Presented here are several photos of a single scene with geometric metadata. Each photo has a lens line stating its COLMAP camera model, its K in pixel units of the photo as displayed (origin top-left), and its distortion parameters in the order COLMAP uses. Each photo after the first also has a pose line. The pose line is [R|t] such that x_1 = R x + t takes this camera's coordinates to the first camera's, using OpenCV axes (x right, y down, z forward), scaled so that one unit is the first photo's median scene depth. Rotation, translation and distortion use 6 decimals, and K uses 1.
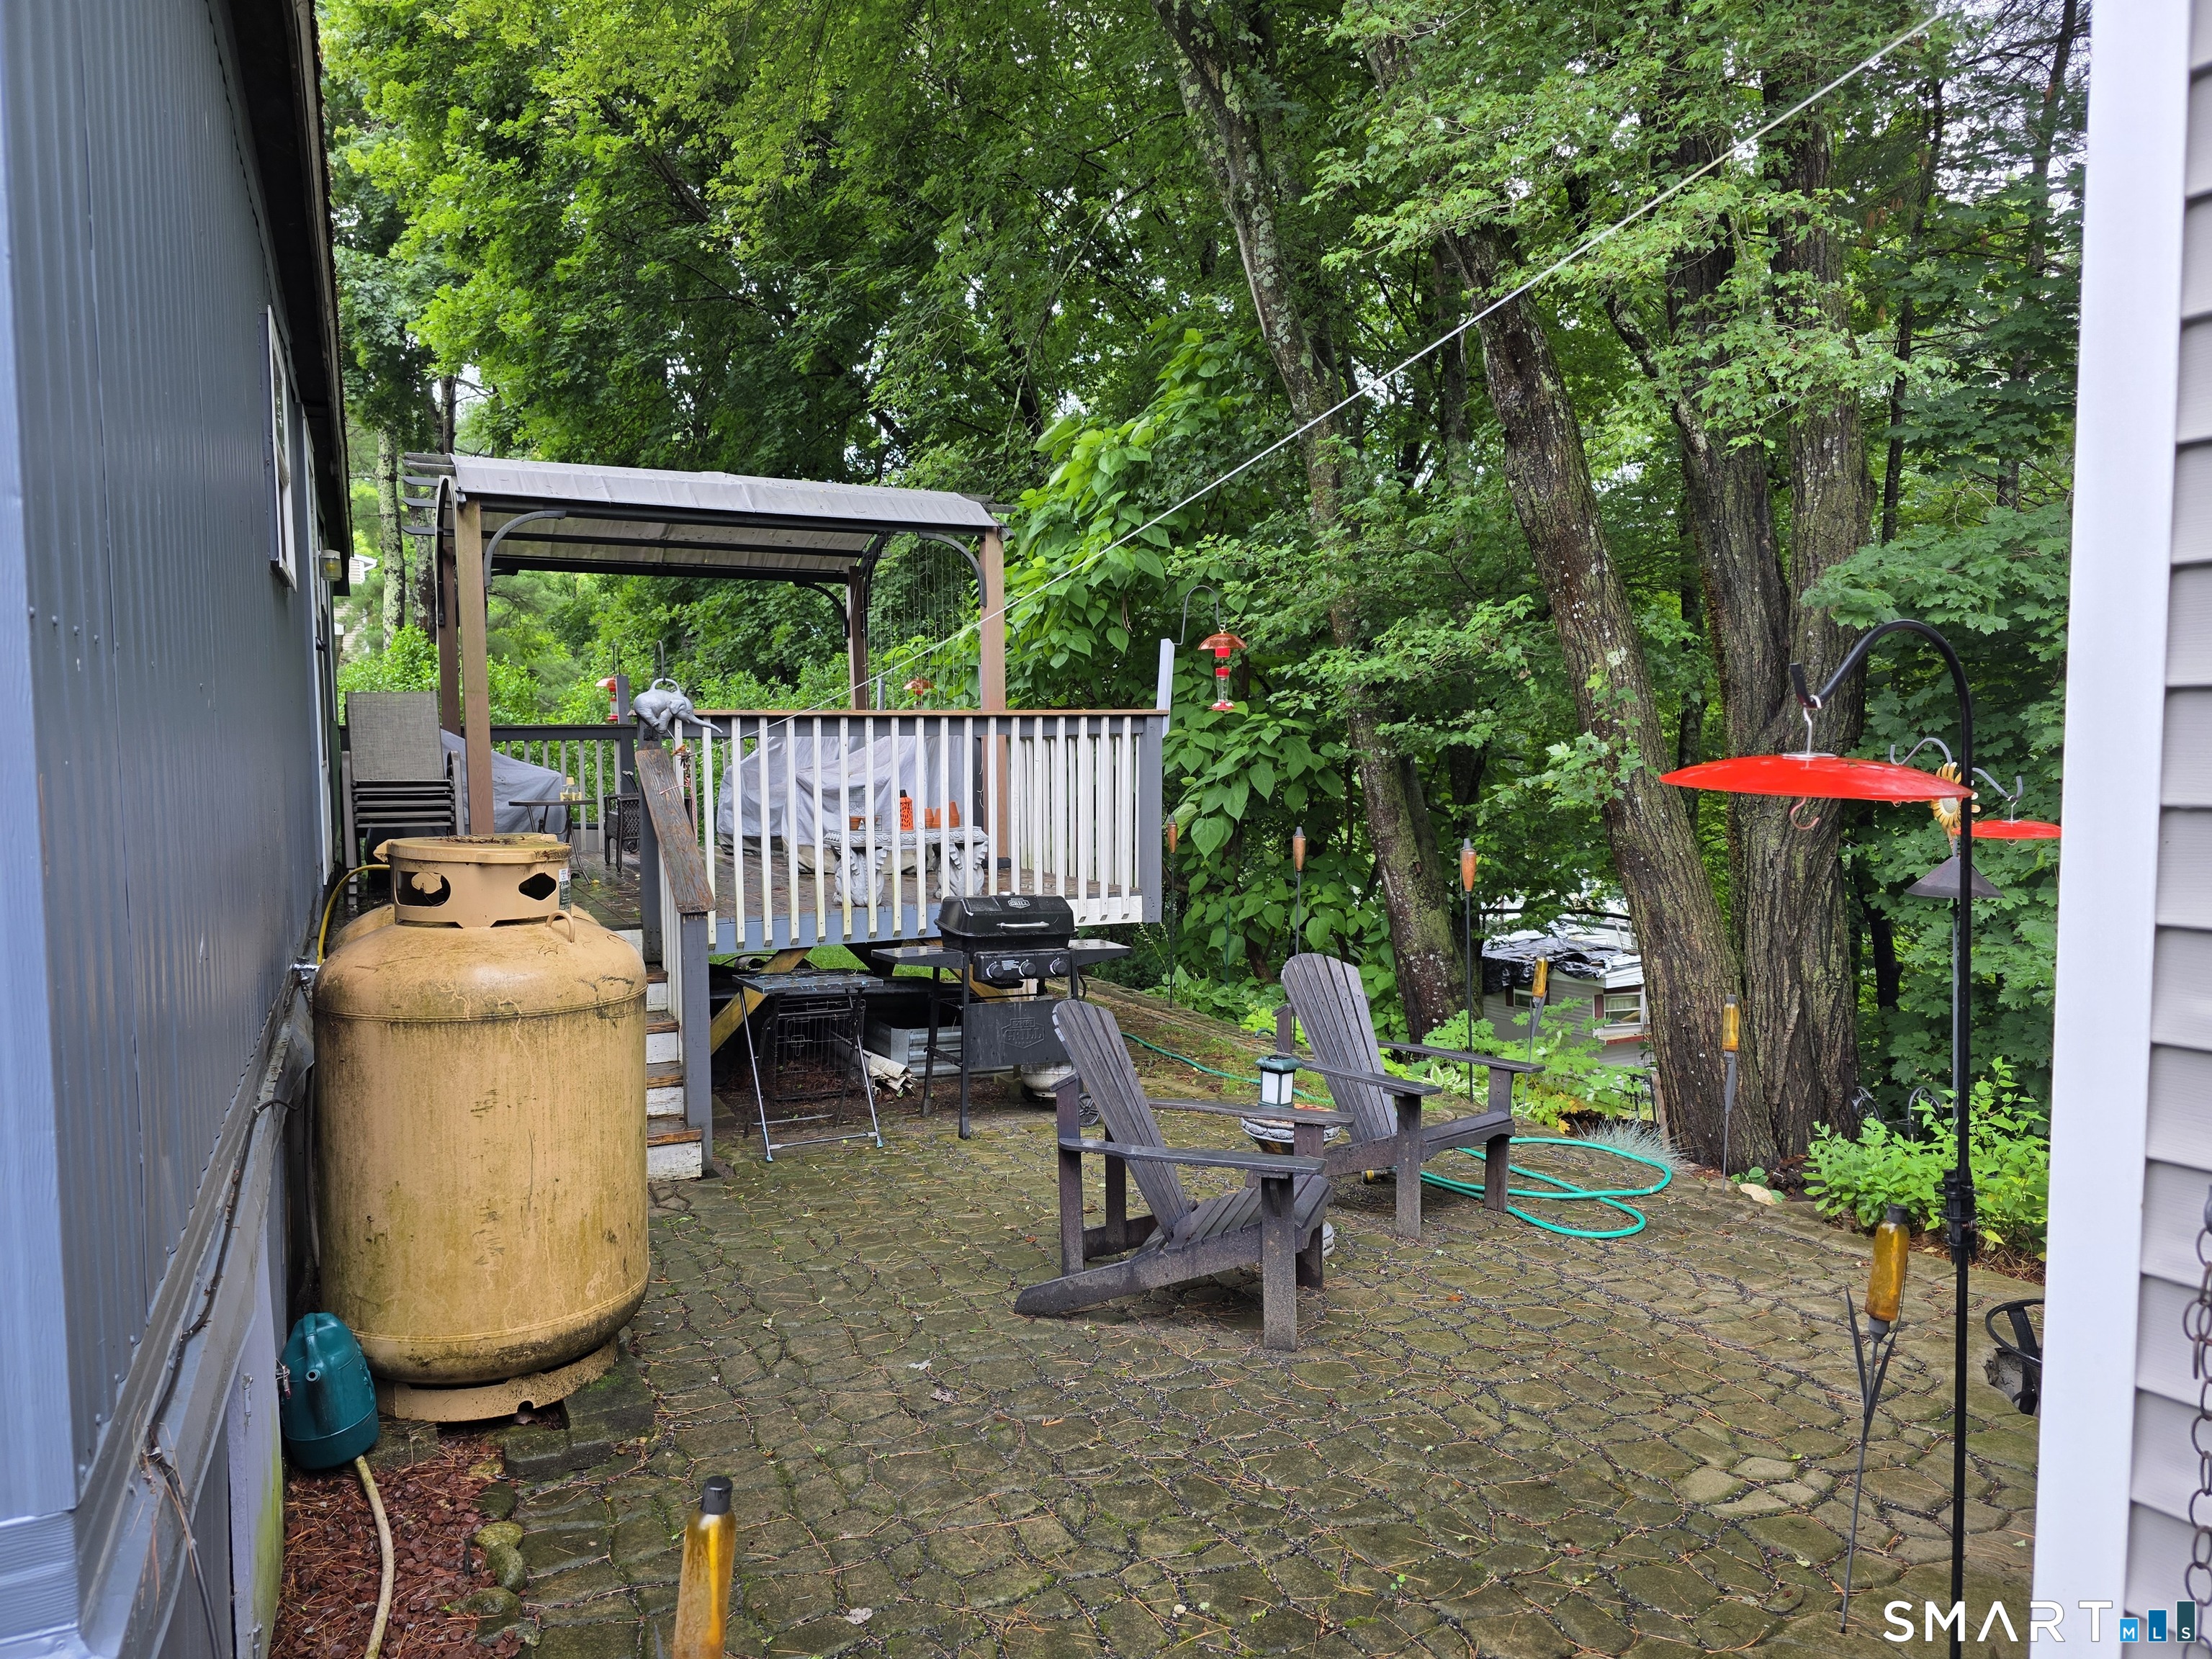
lens RADIAL K [[1503.4, 0, 1116.3], [0, 1503.4, 845.4], [0, 0, 1]] dist [0.054288, -0.051171]
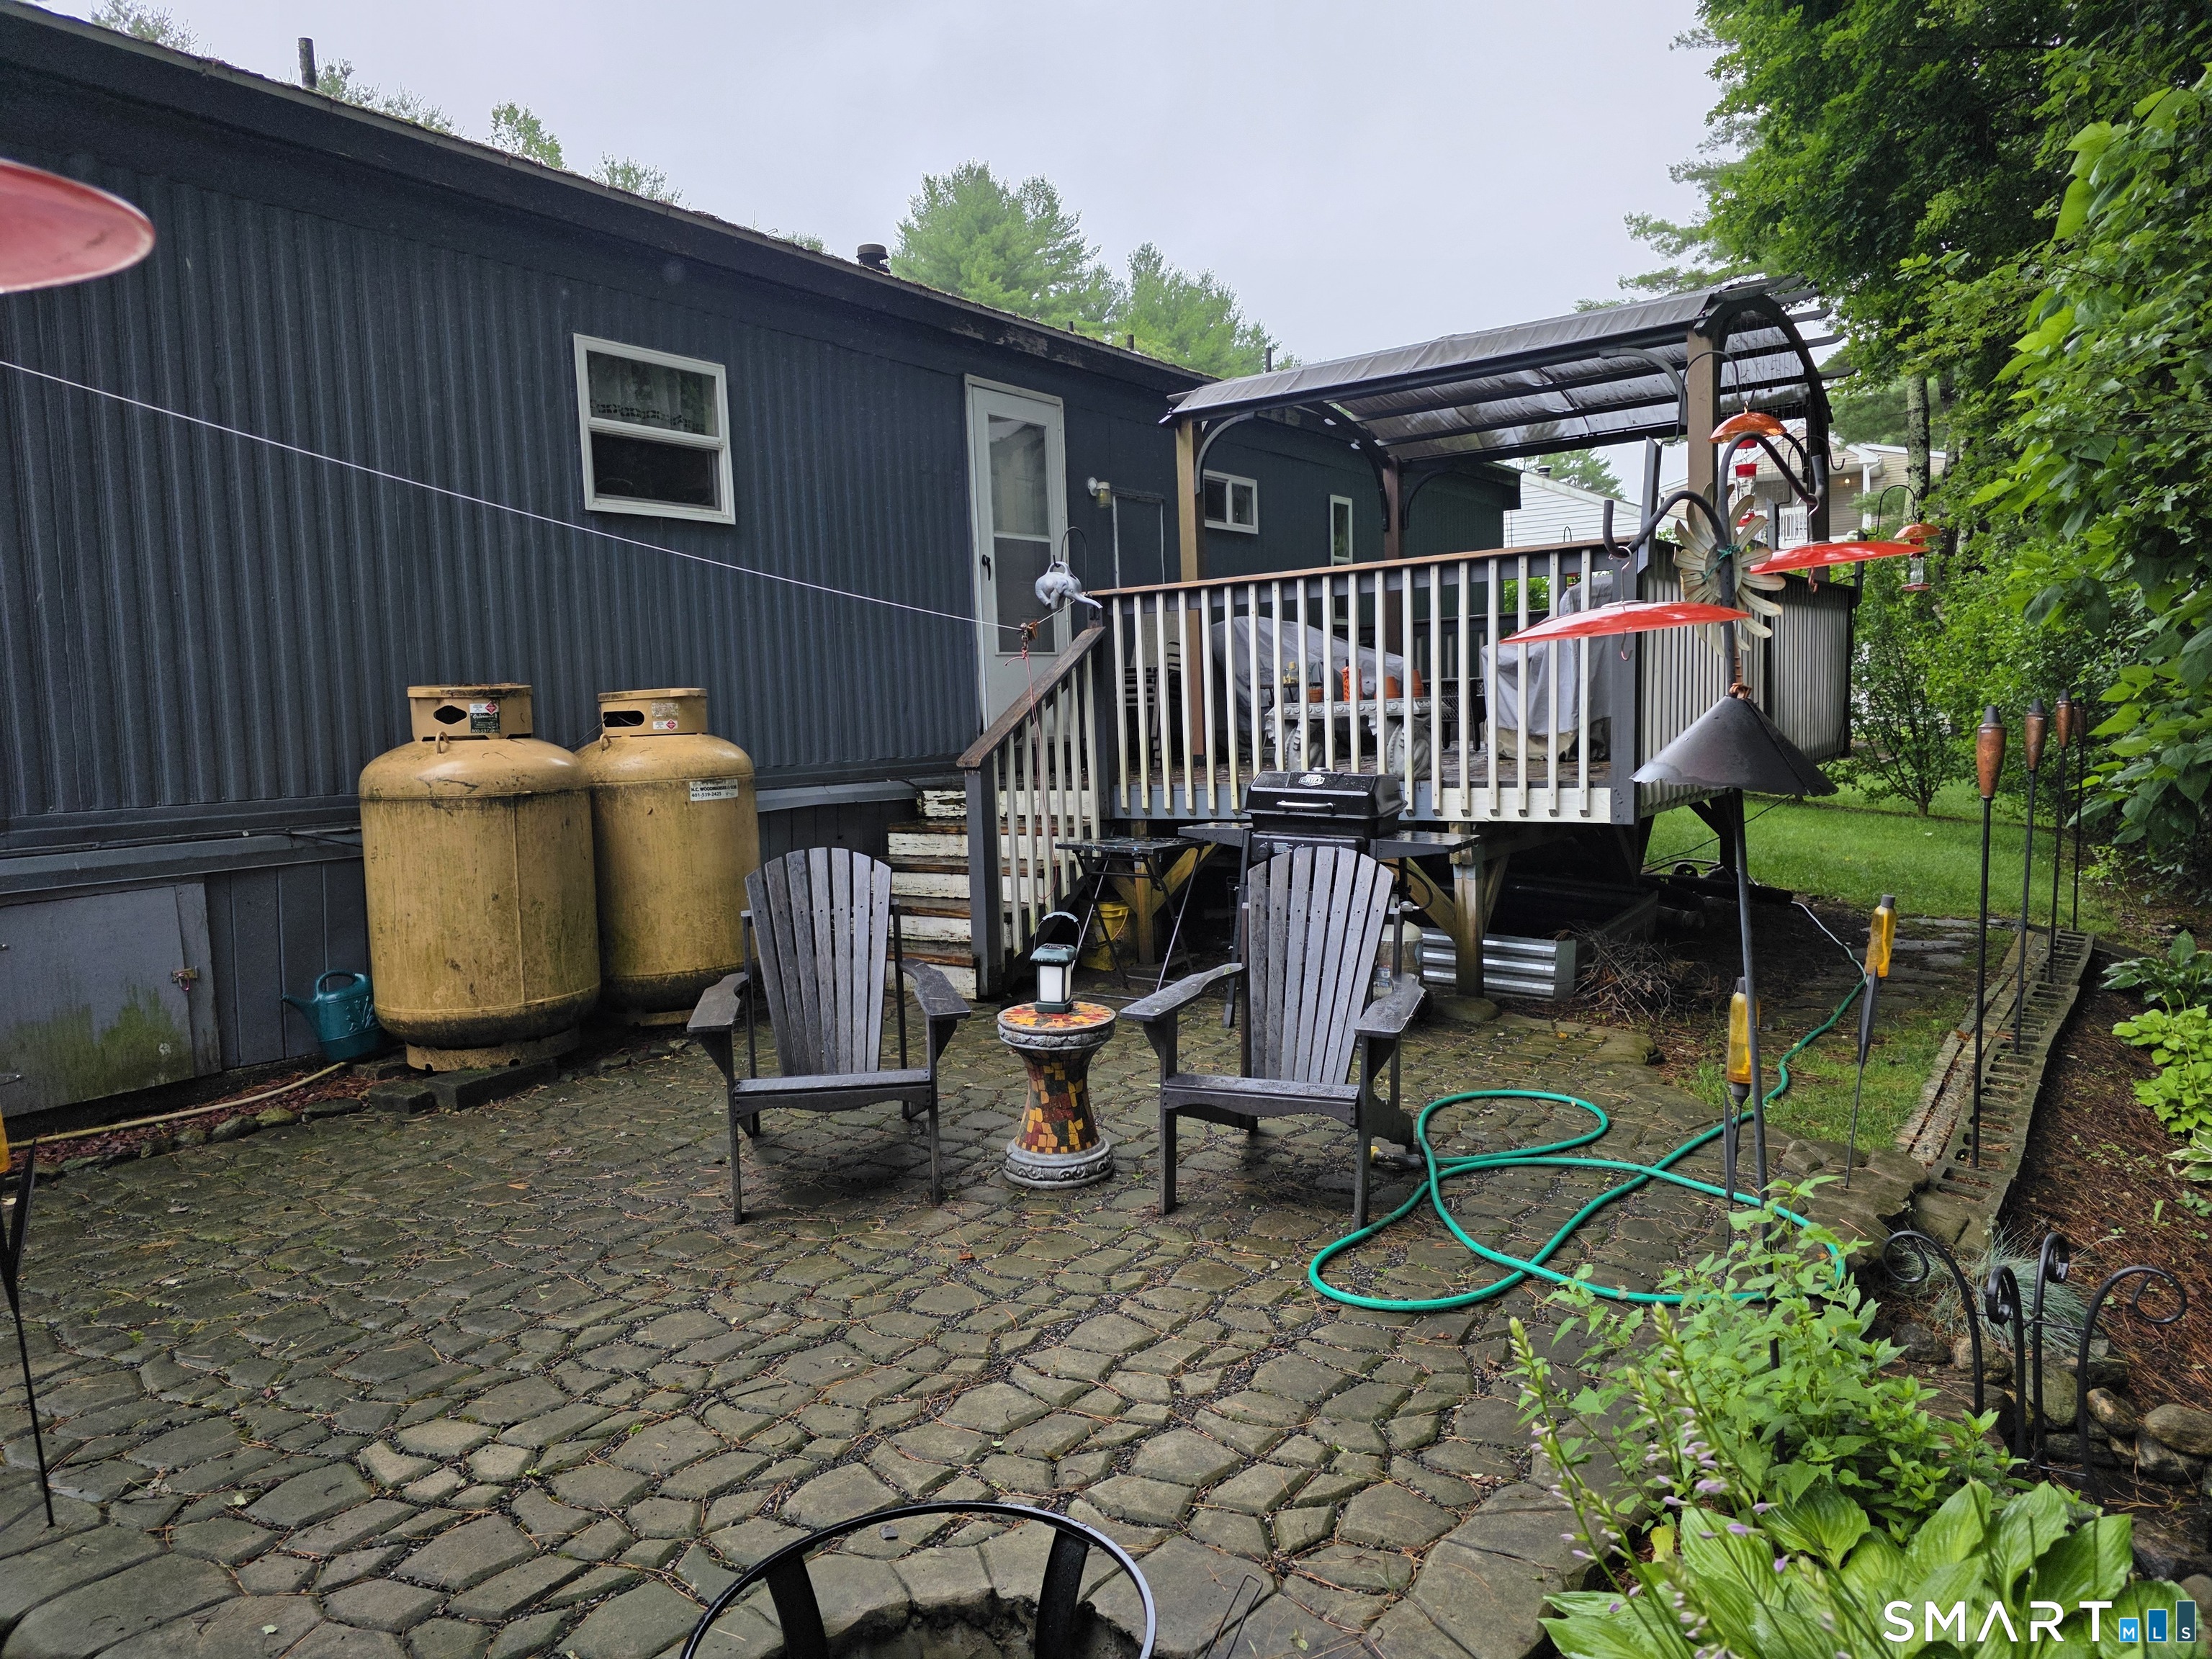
lens RADIAL K [[1503.4, 0, 1120.8], [0, 1503.4, 816.2], [0, 0, 1]] dist [0.054288, -0.051171]
pose [[0.490313, 0.064646, -0.869146, 1.173204], [-0.033906, 0.997905, 0.055095, 0.022235], [0.870887, 0.002456, 0.491478, 0.842664]]
